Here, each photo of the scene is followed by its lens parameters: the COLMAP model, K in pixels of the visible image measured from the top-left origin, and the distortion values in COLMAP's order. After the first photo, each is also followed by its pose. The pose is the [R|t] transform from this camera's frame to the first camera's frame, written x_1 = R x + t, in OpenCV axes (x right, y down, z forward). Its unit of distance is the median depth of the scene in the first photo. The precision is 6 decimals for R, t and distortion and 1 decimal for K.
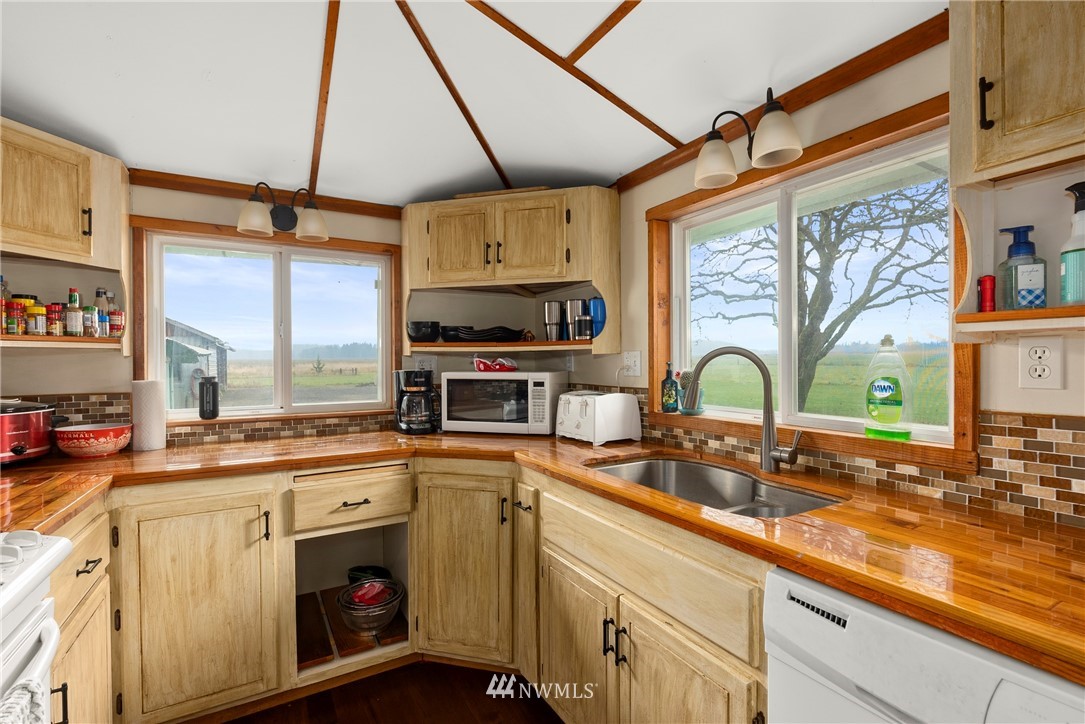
lens RADIAL K [[496.1, 0, 543.0], [0, 496.1, 363.8], [0, 0, 1]] dist [0.012969, 0.000347]
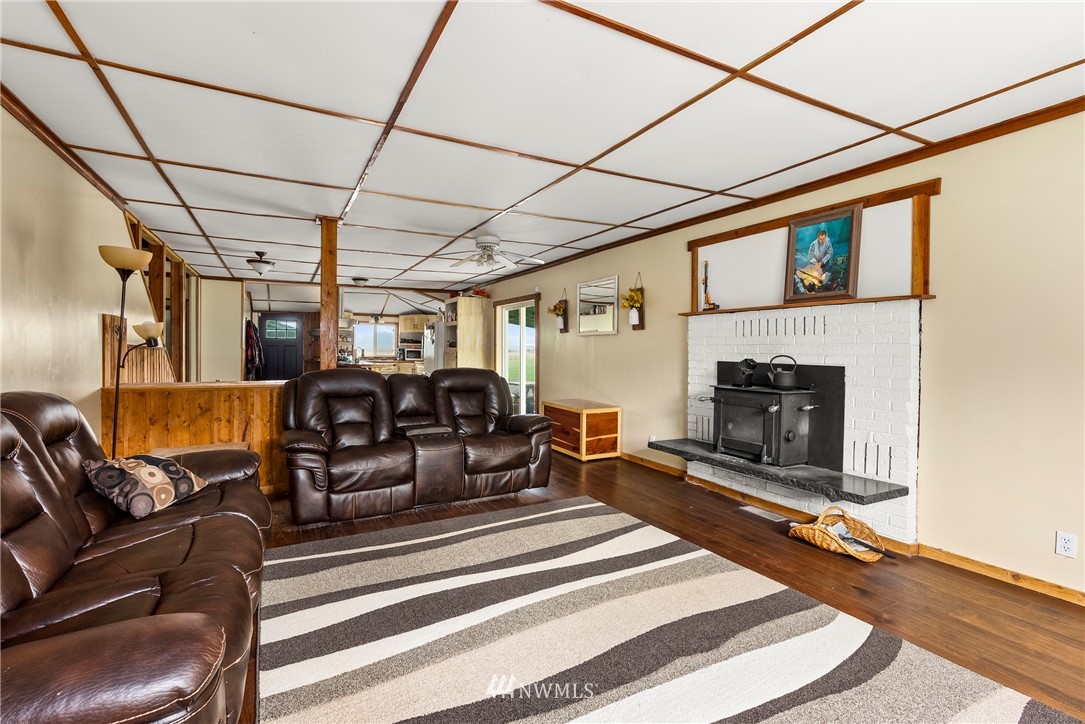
lens RADIAL K [[496.1, 0, 543.0], [0, 496.1, 356.6], [0, 0, 1]] dist [0.012969, 0.000347]
pose [[0.999136, 0.025289, -0.032974, 1.346272], [-0.025043, 0.999656, 0.007849, 0.022285], [0.033161, -0.007017, 0.999425, -3.968144]]
